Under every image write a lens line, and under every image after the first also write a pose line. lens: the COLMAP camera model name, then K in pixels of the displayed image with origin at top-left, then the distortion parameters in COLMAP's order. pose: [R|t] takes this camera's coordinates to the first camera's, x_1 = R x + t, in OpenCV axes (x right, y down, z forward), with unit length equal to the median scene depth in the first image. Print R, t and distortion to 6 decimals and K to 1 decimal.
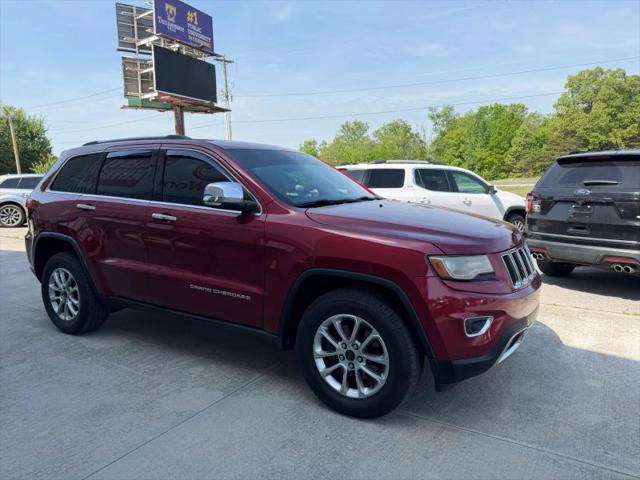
lens RADIAL K [[454.5, 0, 317.1], [0, 454.5, 242.8], [0, 0, 1]] dist [0.017425, -0.023034]
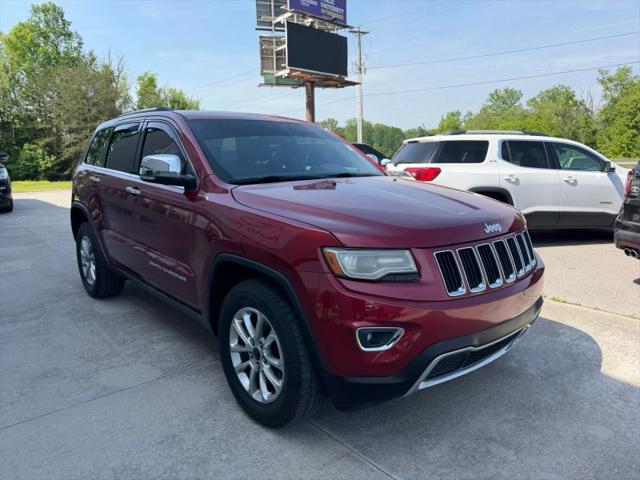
lens RADIAL K [[454.5, 0, 316.0], [0, 454.5, 247.6], [0, 0, 1]] dist [0.017425, -0.023034]
pose [[0.953255, 0.060791, -0.295989, 0.134327], [-0.041944, 0.996692, 0.069618, -0.007283], [0.299242, -0.053949, 0.952651, 0.064230]]
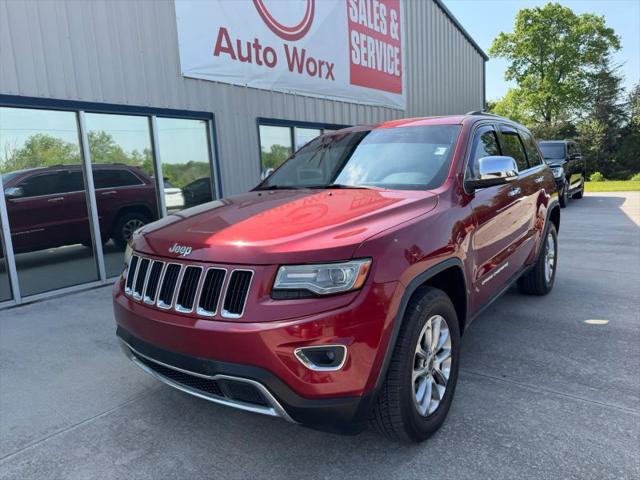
lens RADIAL K [[454.5, 0, 320.7], [0, 454.5, 246.9], [0, 0, 1]] dist [0.017425, -0.023034]
pose [[-0.095556, 0.179595, -0.979089, 0.387908], [-0.095047, 0.977449, 0.188570, -0.059930], [0.990876, 0.111079, -0.076332, 0.441871]]
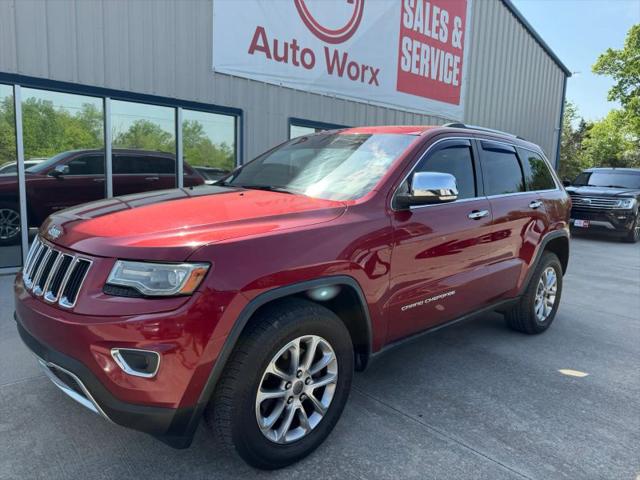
lens RADIAL K [[454.5, 0, 321.1], [0, 454.5, 244.9], [0, 0, 1]] dist [0.017425, -0.023034]
pose [[-0.268288, 0.144242, -0.952479, 0.351493], [-0.179214, 0.963993, 0.196466, -0.072998], [0.946522, 0.223407, -0.232778, 0.544504]]
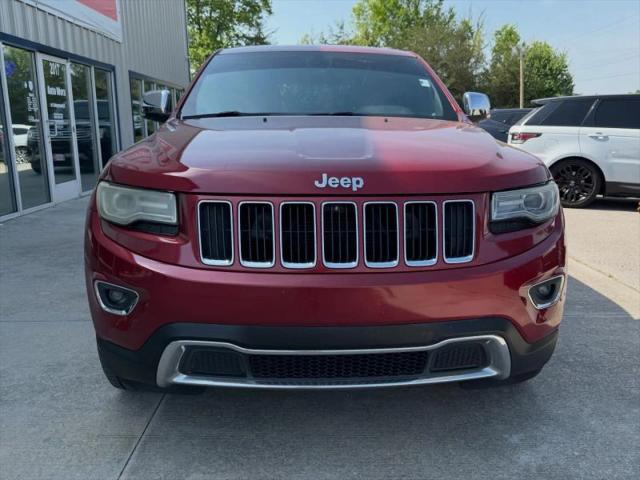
lens RADIAL K [[541.8, 0, 331.9], [0, 541.8, 241.8], [0, 0, 1]] dist [0.017147, -0.021468]
pose [[0.564148, 0.182607, -0.805228, 0.316234], [-0.122997, 0.982942, 0.136736, -0.009773], [0.816461, 0.021901, 0.576985, 0.230453]]
